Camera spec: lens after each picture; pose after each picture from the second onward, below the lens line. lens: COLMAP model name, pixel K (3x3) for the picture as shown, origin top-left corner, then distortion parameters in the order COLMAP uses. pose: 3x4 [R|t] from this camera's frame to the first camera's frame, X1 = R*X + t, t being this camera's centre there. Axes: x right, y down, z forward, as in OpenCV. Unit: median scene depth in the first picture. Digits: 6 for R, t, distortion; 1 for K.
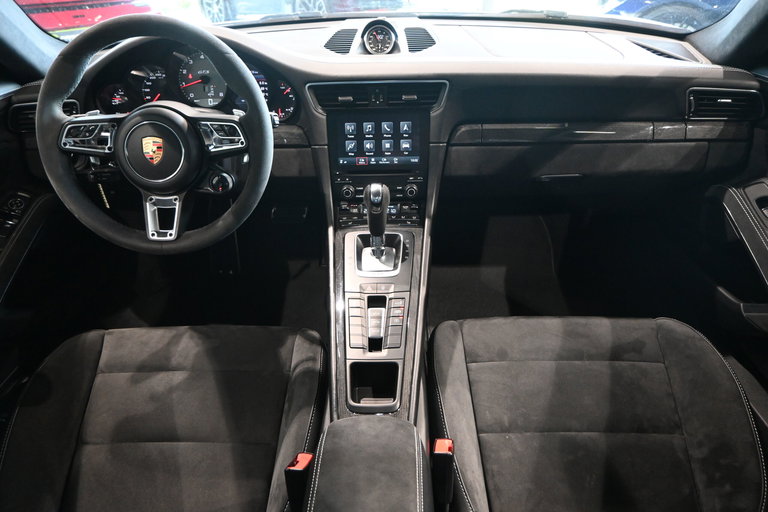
lens RADIAL K [[523.1, 0, 381.9], [0, 523.1, 252.7], [0, 0, 1]] dist [0.004041, -0.002101]
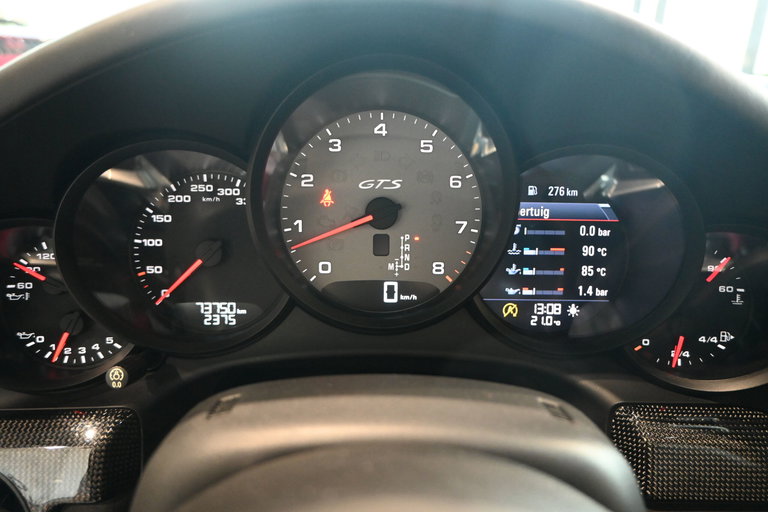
lens RADIAL K [[555.2, 0, 382.8], [0, 555.2, 255.5], [0, 0, 1]] dist [-0.012270, -0.005033]
pose [[0.998207, 0.030514, 0.051496, -0.374337], [-0.021608, 0.985991, -0.165395, -0.280761], [-0.055821, 0.163985, 0.984882, 0.778322]]
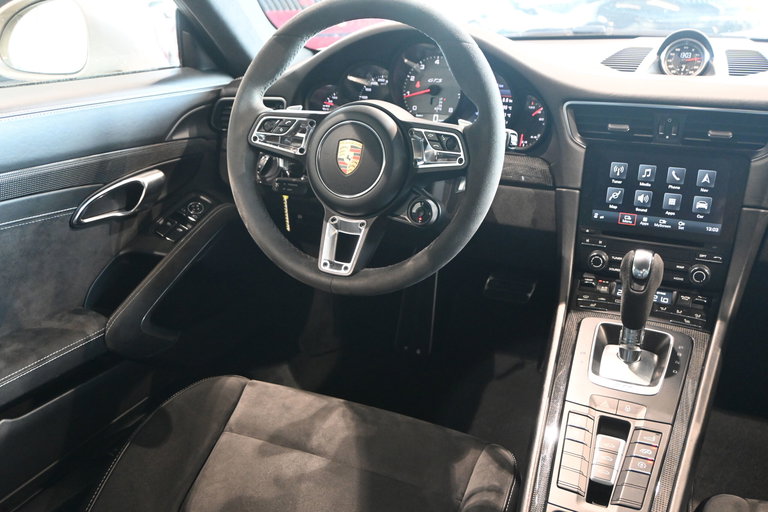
lens RADIAL K [[675.7, 0, 386.7], [0, 675.7, 253.6], [0, 0, 1]] dist [0.000882, -0.001080]
pose [[0.917054, 0.162416, -0.364188, 0.001822], [-0.217607, 0.969150, -0.115743, 0.039053], [0.334154, 0.185392, 0.924105, 0.099627]]
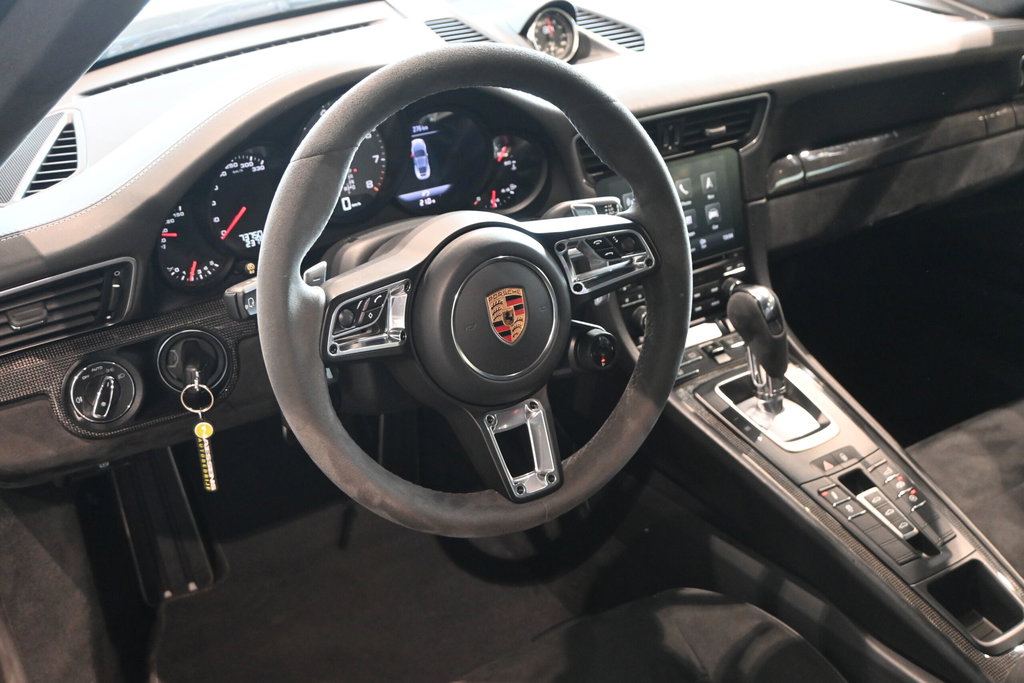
lens RADIAL K [[1115.1, 0, 509.5], [0, 1115.1, 332.4], [0, 0, 1]] dist [0.081117, 0.000000]
pose [[0.824694, -0.240414, 0.511938, -0.804995], [0.278150, 0.960533, 0.003002, -0.152095], [-0.492455, 0.139920, 0.859017, 0.097434]]
